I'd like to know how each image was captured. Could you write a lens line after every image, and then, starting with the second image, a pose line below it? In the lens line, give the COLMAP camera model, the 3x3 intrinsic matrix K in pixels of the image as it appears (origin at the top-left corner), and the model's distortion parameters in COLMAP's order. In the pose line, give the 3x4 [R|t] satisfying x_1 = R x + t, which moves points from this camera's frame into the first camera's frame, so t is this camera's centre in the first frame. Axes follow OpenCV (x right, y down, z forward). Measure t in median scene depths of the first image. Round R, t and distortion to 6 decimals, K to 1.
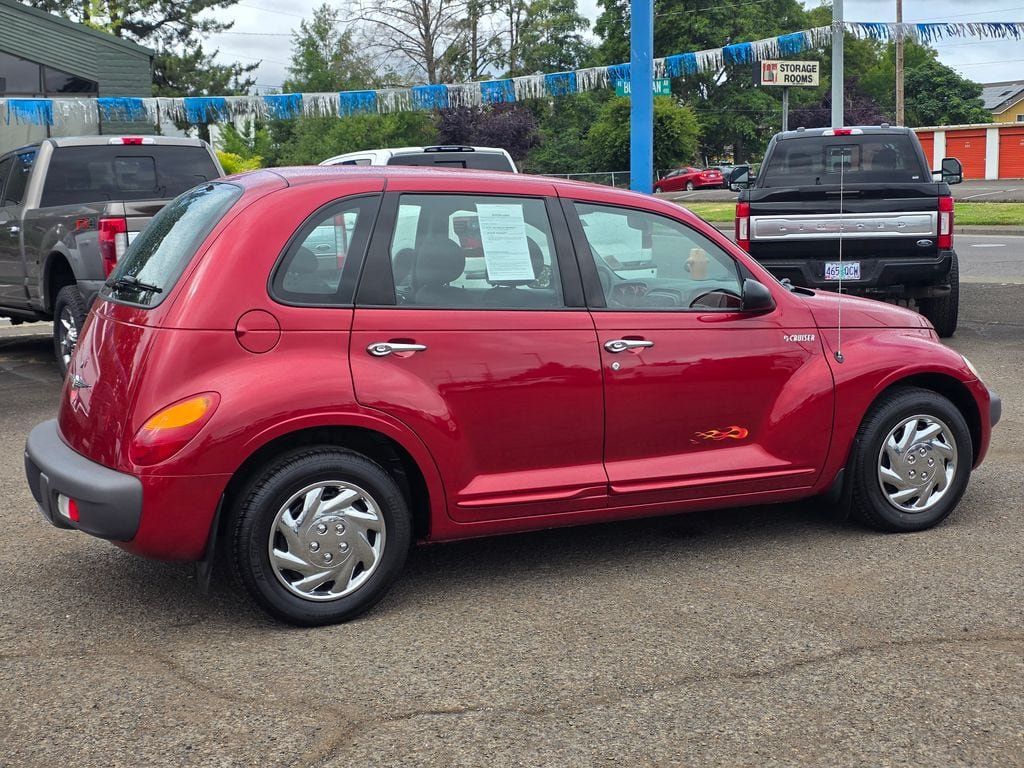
lens RADIAL K [[1411.4, 0, 504.6], [0, 1411.4, 380.1], [0, 0, 1]] dist [0.074551, 0.000000]
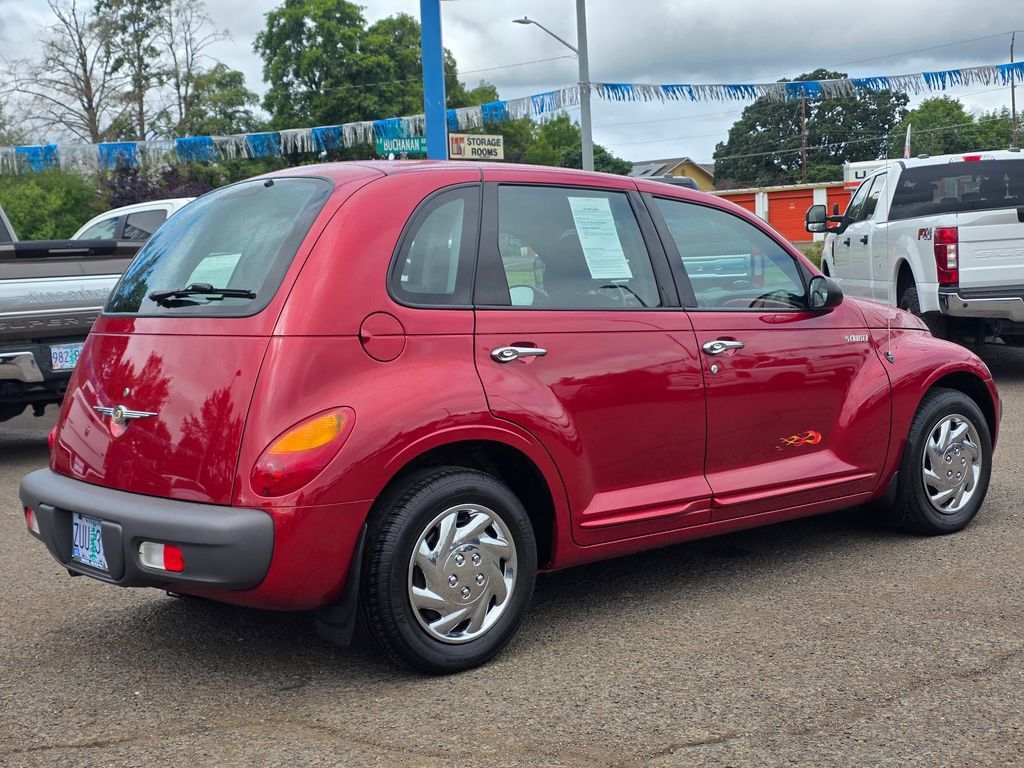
lens RADIAL K [[1411.4, 0, 516.5], [0, 1411.4, 387.4], [0, 0, 1]] dist [0.074551, 0.000000]
pose [[0.966861, -0.043583, 0.251555, -0.265177], [0.056529, 0.997410, -0.044463, 0.033860], [-0.248966, 0.057210, 0.966821, 0.118199]]
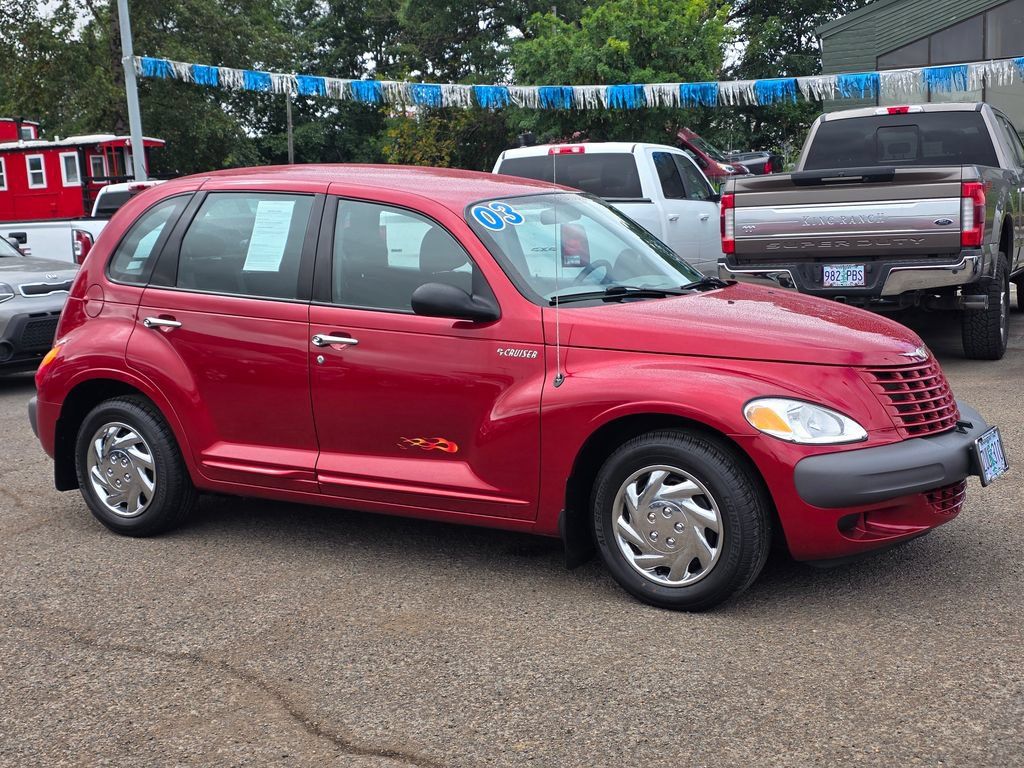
lens RADIAL K [[1411.4, 0, 527.8], [0, 1411.4, 379.3], [0, 0, 1]] dist [0.074551, 0.000000]
pose [[0.539247, 0.113972, -0.834400, 0.955326], [-0.084576, 0.993120, 0.080993, -0.085823], [0.837890, 0.026895, 0.545177, 0.524007]]
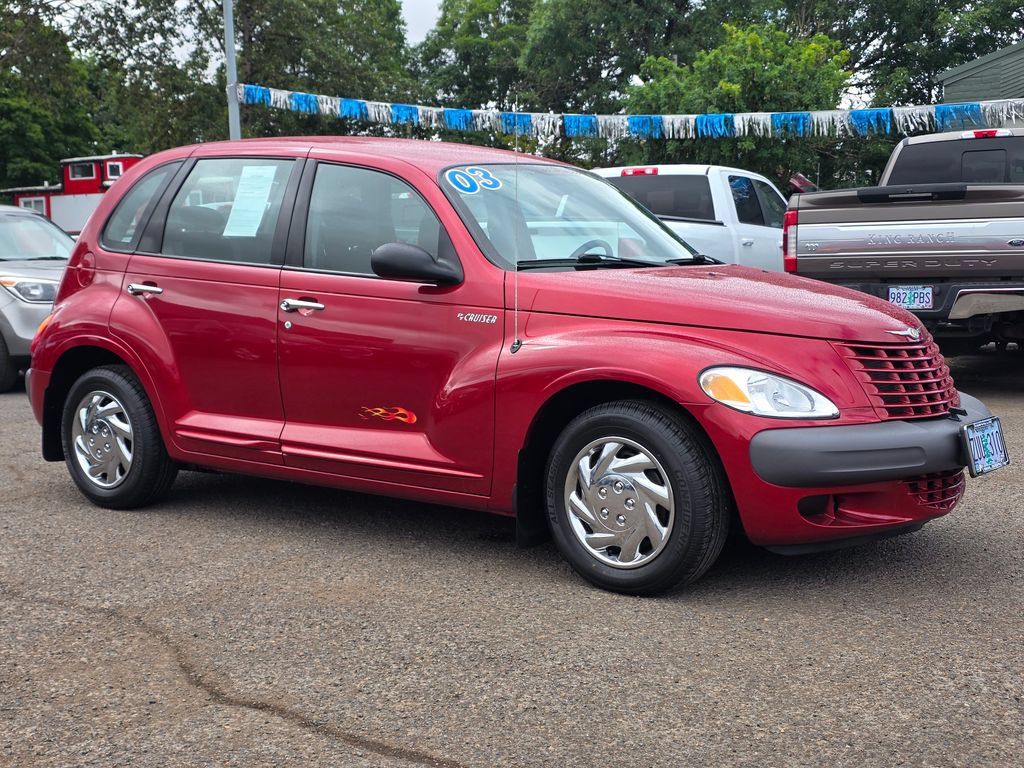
lens RADIAL K [[1411.4, 0, 510.1], [0, 1411.4, 384.2], [0, 0, 1]] dist [0.074551, 0.000000]
pose [[0.447361, 0.102206, -0.888494, 0.971073], [-0.117046, 0.991595, 0.055133, -0.039187], [0.886662, 0.079331, 0.455563, 0.638648]]
